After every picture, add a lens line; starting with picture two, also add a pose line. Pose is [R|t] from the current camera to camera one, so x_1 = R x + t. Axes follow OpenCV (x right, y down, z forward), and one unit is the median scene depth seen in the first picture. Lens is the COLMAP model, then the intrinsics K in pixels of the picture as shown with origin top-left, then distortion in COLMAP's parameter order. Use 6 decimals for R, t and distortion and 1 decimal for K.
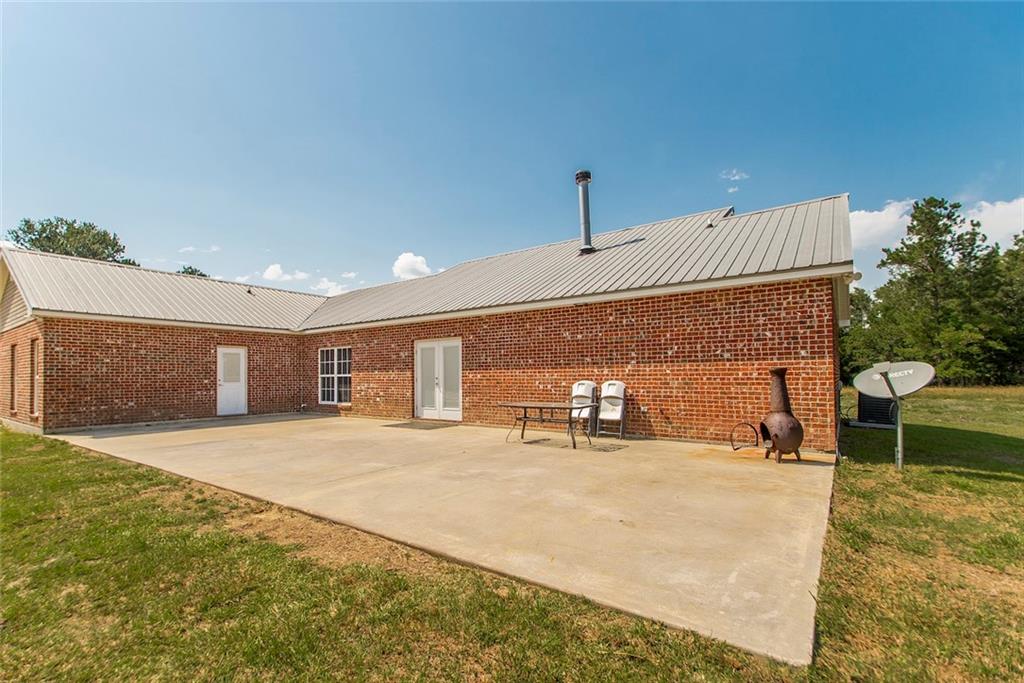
lens RADIAL K [[468.5, 0, 491.8], [0, 468.5, 368.0], [0, 0, 1]] dist [0.008163, -0.005574]
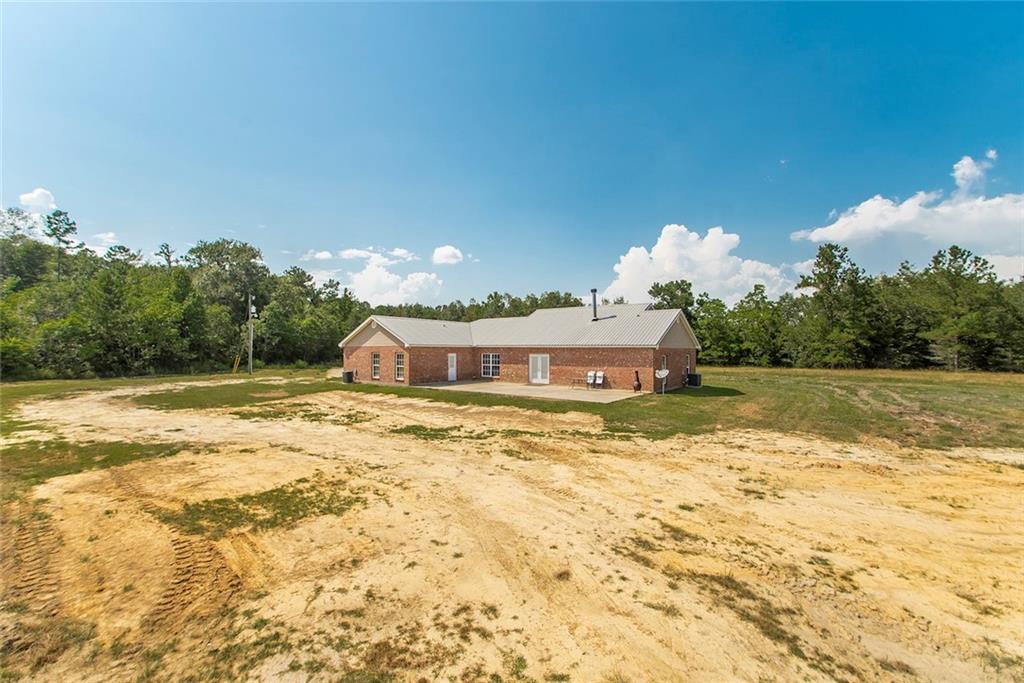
lens RADIAL K [[468.5, 0, 509.7], [0, 468.5, 342.8], [0, 0, 1]] dist [0.008163, -0.005574]
pose [[0.999905, 0.012235, -0.006372, -0.251435], [-0.012174, 0.999880, 0.009601, -0.138729], [0.006488, -0.009522, 0.999934, -1.604195]]
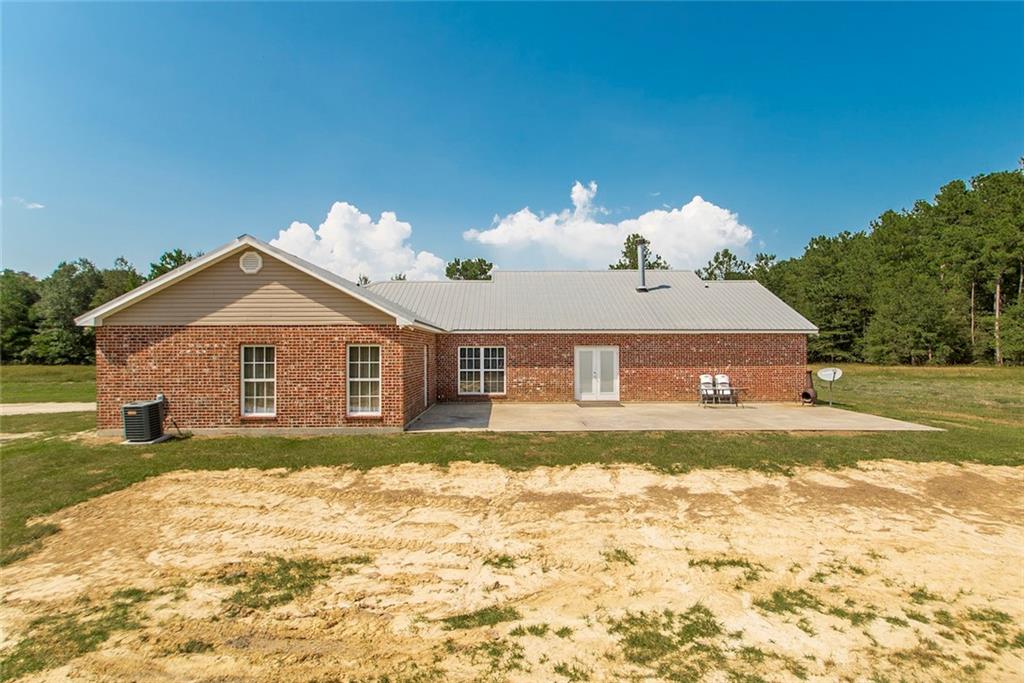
lens RADIAL K [[534.6, 0, 515.9], [0, 534.6, 344.7], [0, 0, 1]] dist [0.002129, -0.001014]
pose [[0.763697, 0.013937, 0.645425, -1.293066], [-0.019333, 0.999812, 0.001287, -0.058683], [-0.645286, -0.013461, 0.763823, -0.106828]]
